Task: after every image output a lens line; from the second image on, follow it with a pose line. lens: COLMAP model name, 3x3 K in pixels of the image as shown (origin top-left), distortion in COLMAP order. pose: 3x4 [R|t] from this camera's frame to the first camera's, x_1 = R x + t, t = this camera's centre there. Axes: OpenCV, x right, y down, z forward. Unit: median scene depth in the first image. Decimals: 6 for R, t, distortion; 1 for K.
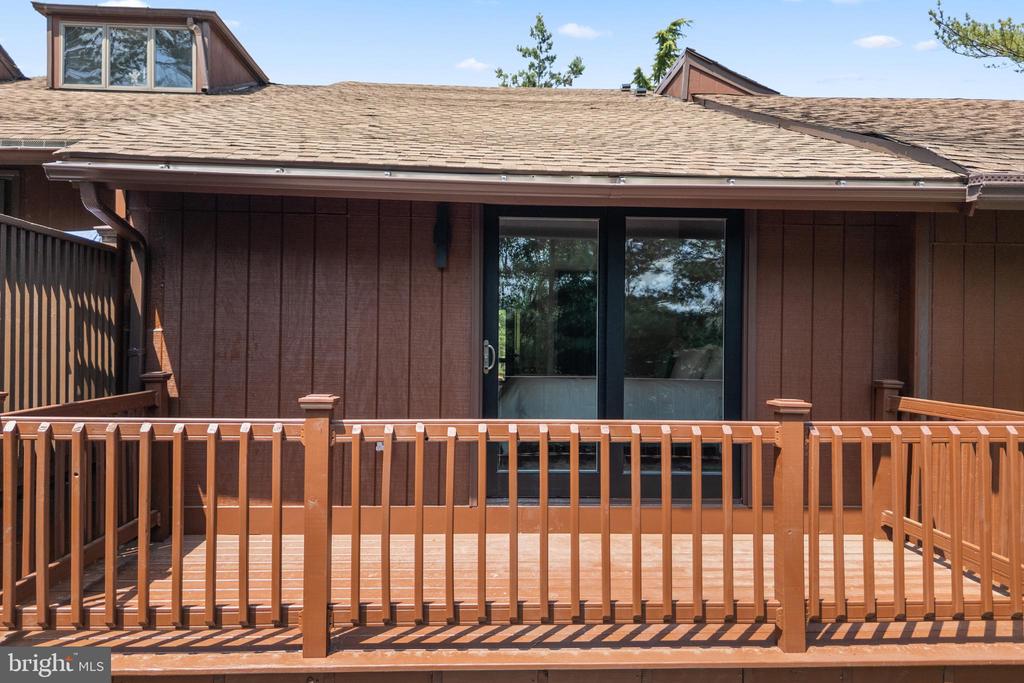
lens RADIAL K [[717.7, 0, 514.2], [0, 717.7, 358.9], [0, 0, 1]] dist [0.079542, -0.075895]
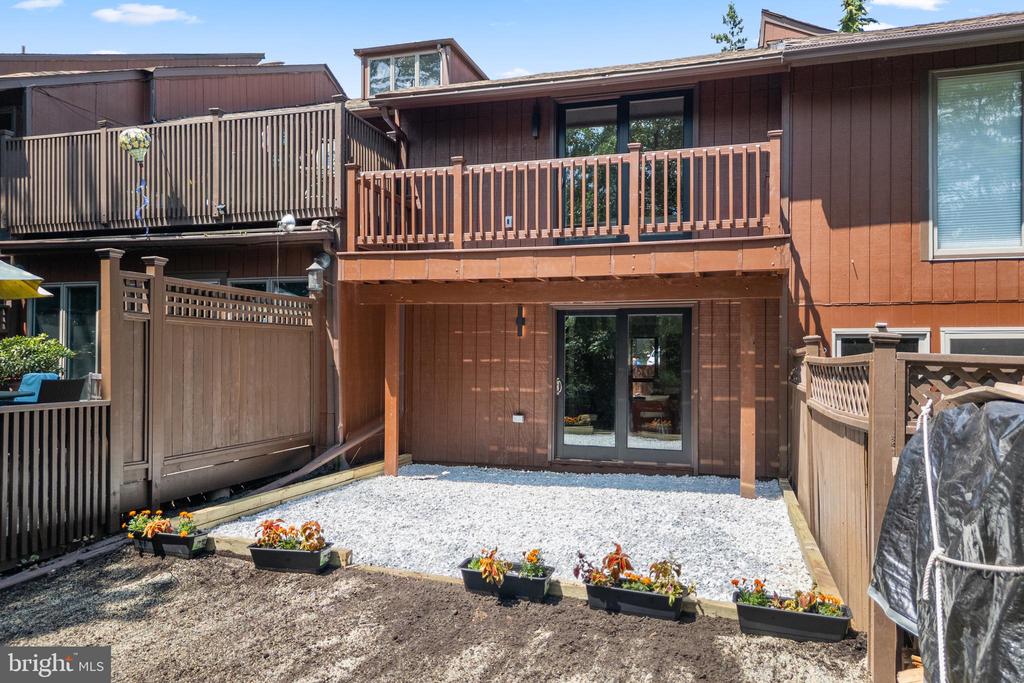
lens RADIAL K [[717.7, 0, 514.2], [0, 717.7, 358.9], [0, 0, 1]] dist [0.079542, -0.075895]
pose [[0.942029, -0.002918, -0.335518, 0.239613], [-0.002901, 0.999854, -0.016840, 0.243754], [0.335518, 0.016837, 0.941883, -0.424446]]
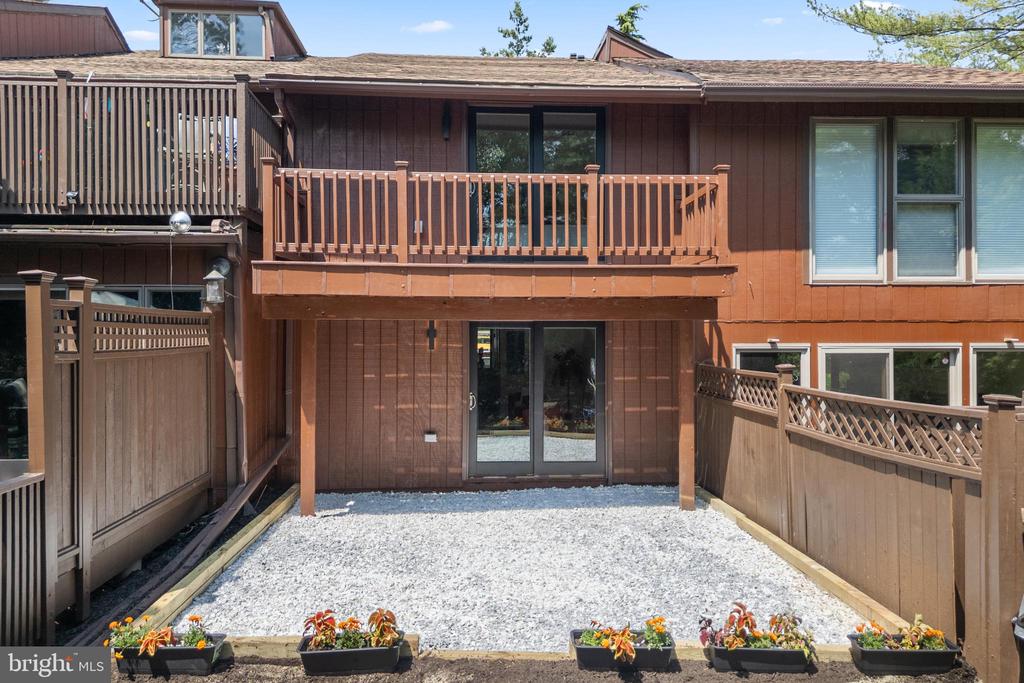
lens RADIAL K [[728.0, 0, 512.0], [0, 728.0, 341.5], [0, 0, 1]] dist [0.082830, -0.079464]
pose [[0.999894, -0.010244, 0.010329, 0.021672], [0.010318, 0.999921, -0.007139, 0.195928], [-0.010255, 0.007245, 0.999921, -0.432400]]
